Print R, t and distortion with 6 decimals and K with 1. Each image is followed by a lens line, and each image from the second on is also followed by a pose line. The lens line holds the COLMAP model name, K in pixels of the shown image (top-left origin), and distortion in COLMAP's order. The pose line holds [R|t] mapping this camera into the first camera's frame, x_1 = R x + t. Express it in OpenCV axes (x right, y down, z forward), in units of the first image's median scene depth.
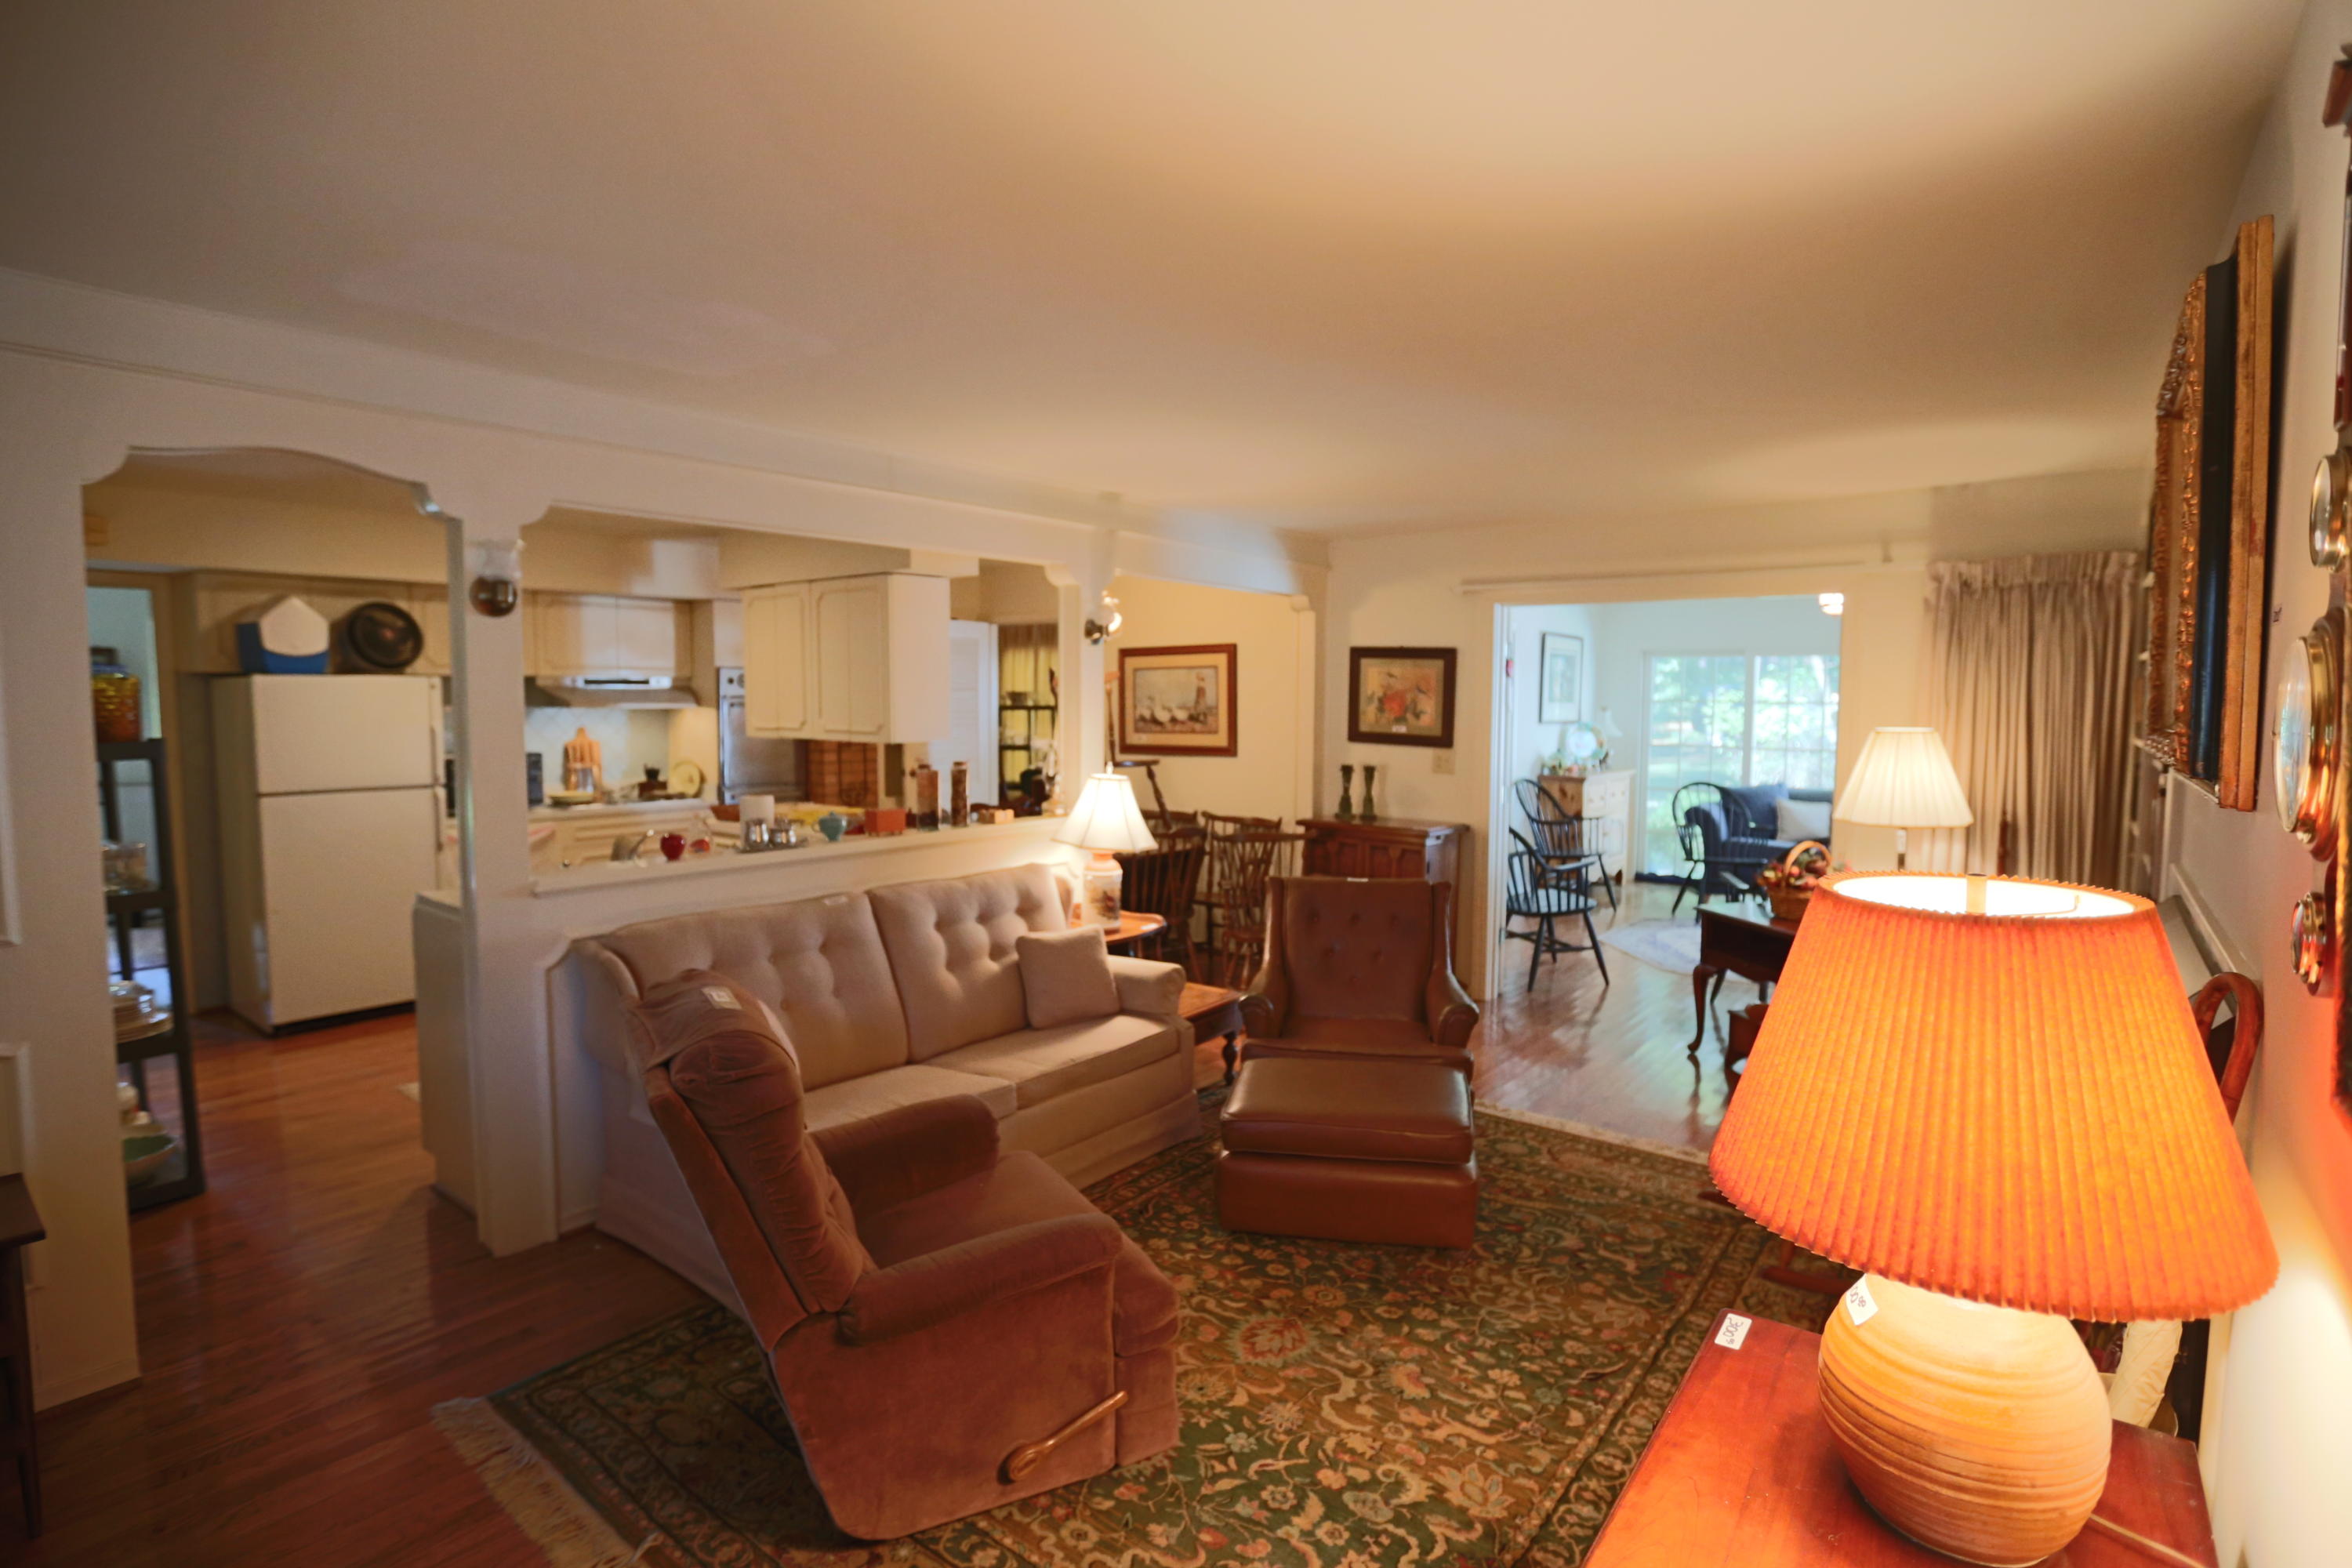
lens RADIAL K [[1137.2, 0, 1176.0], [0, 1137.2, 784.0], [0, 0, 1]] dist [-0.052606, 0.015483]
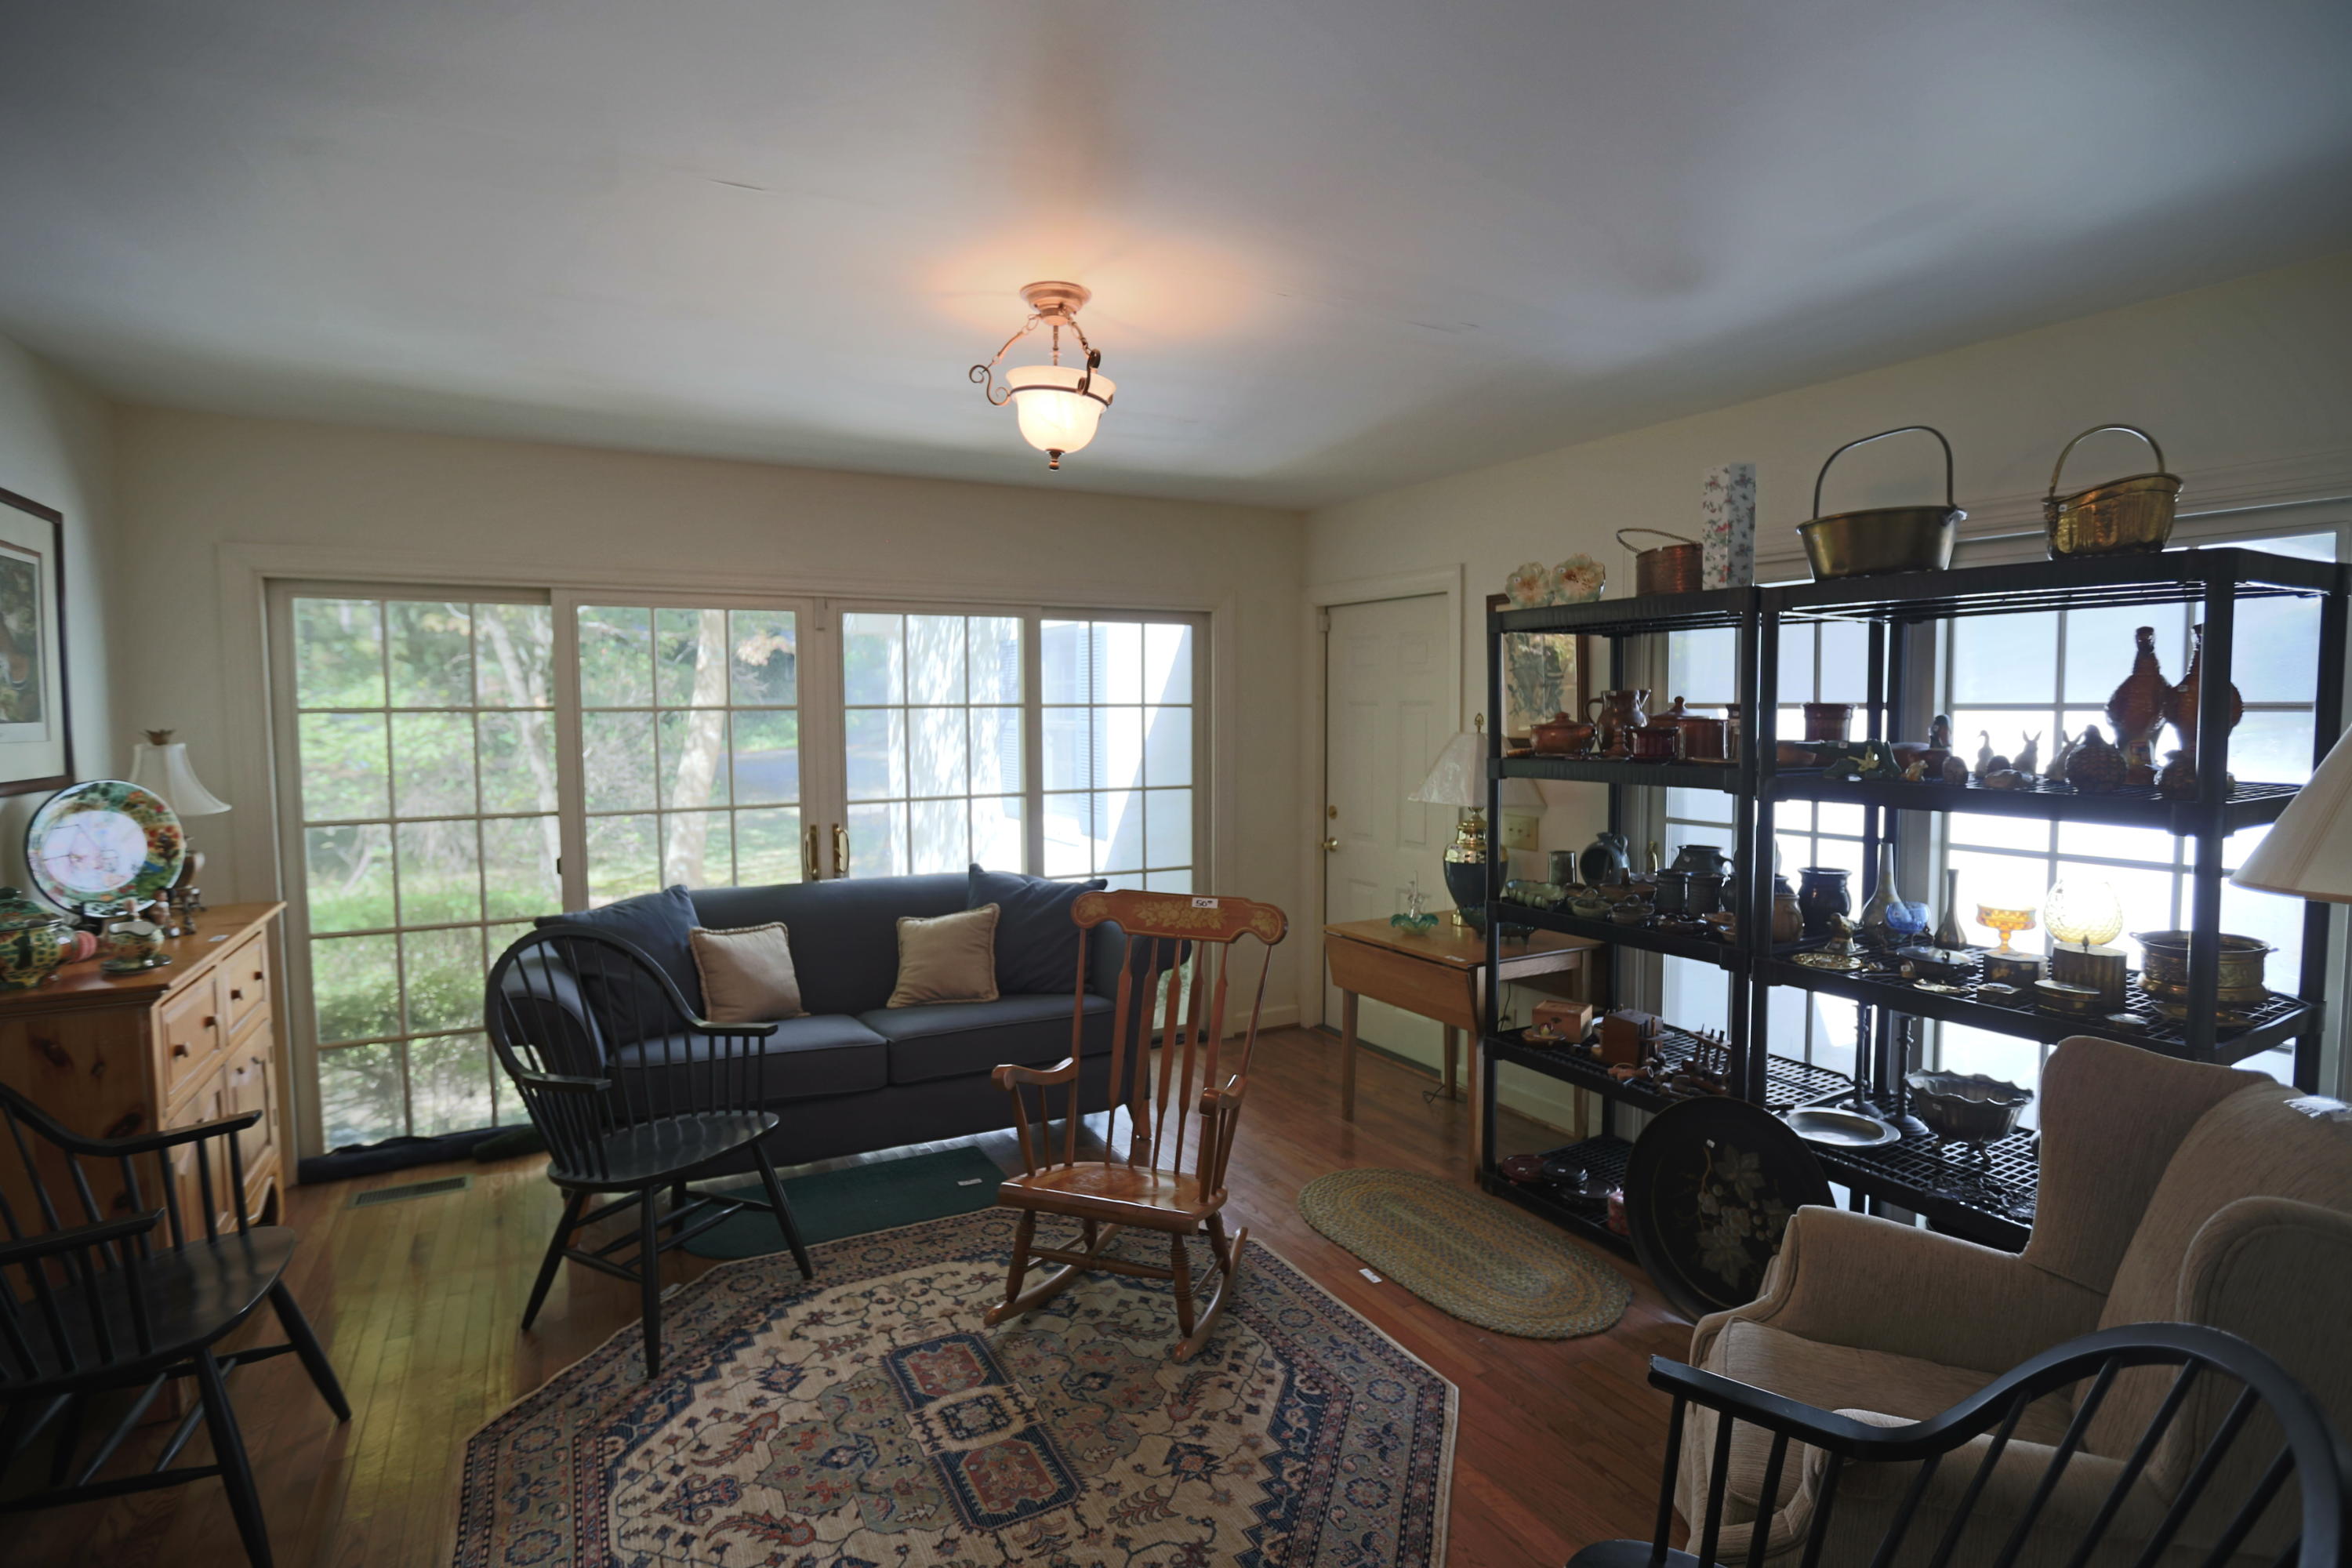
lens RADIAL K [[1137.2, 0, 1176.0], [0, 1137.2, 784.0], [0, 0, 1]] dist [-0.052606, 0.015483]
pose [[0.376257, -0.068848, 0.923954, 0.392863], [0.079790, 0.995938, 0.041720, -0.087934], [-0.923073, 0.058025, 0.380222, 1.237676]]
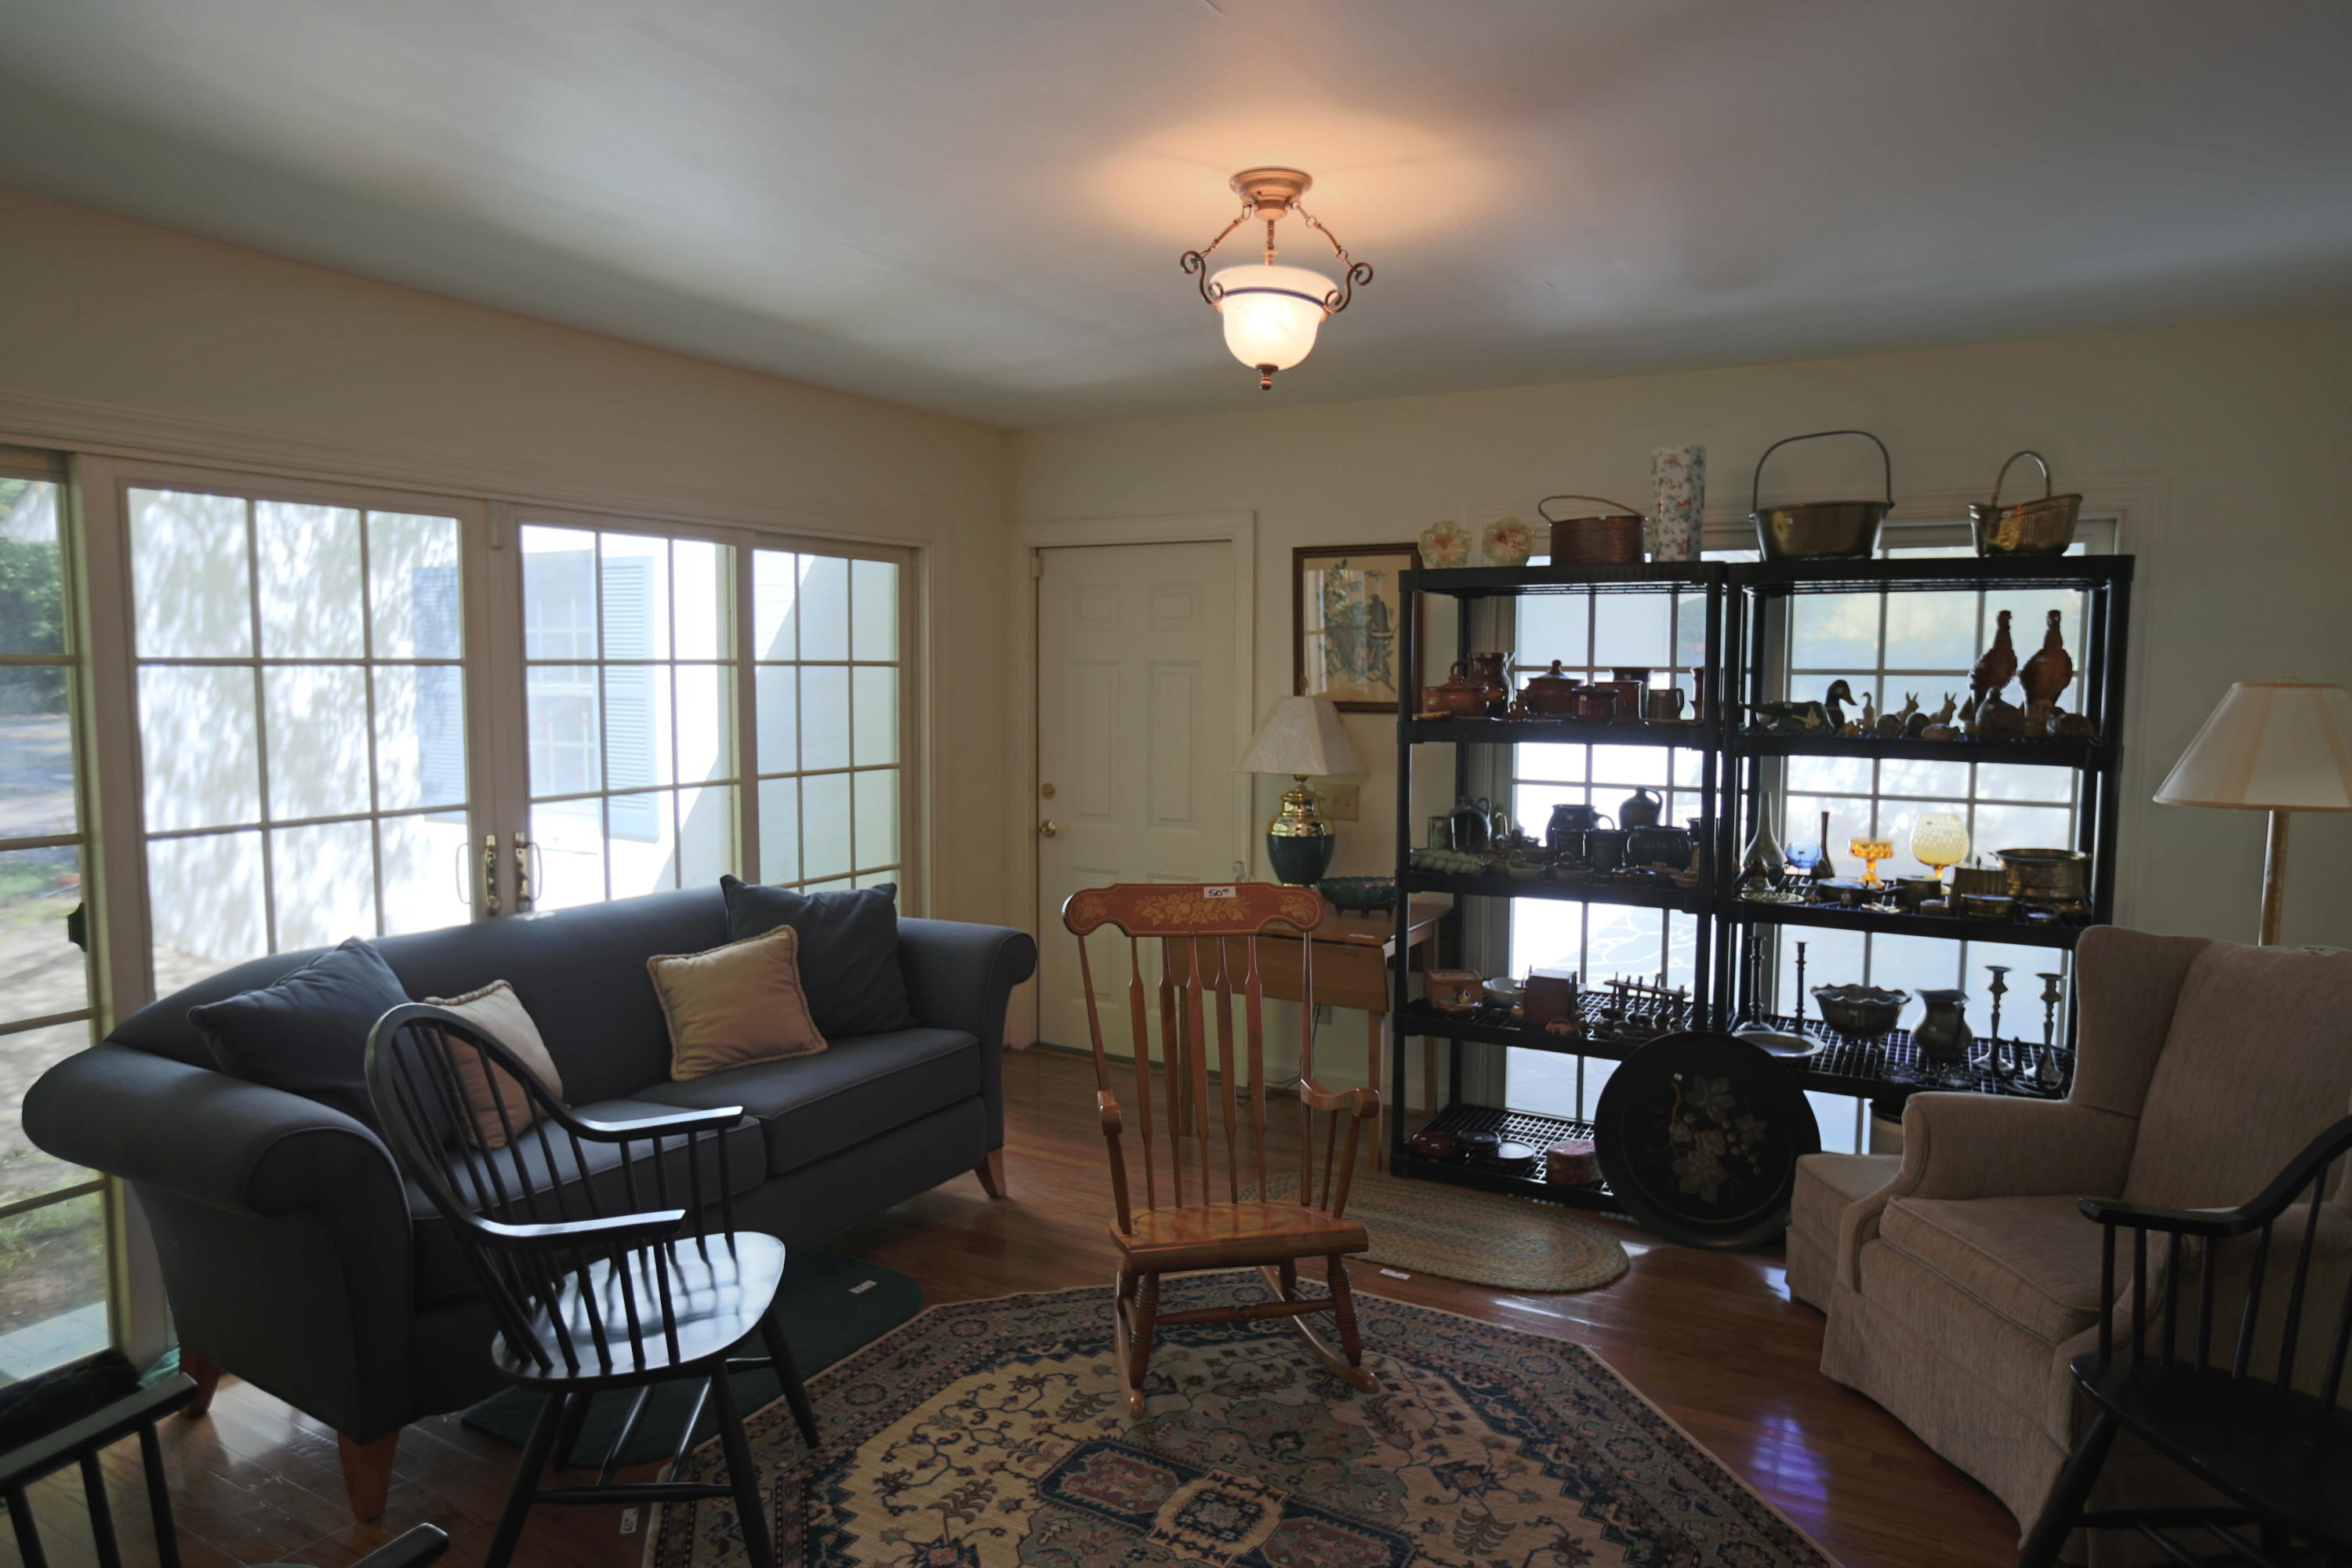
lens RADIAL K [[1395.4, 0, 1176.0], [0, 1395.4, 784.0], [0, 0, 1]] dist [-0.025612, 0.001853]
pose [[-0.165052, -0.088478, 0.982308, 0.315076], [0.073283, 0.992115, 0.101675, -0.119337], [-0.983559, 0.088768, -0.157267, 1.619762]]
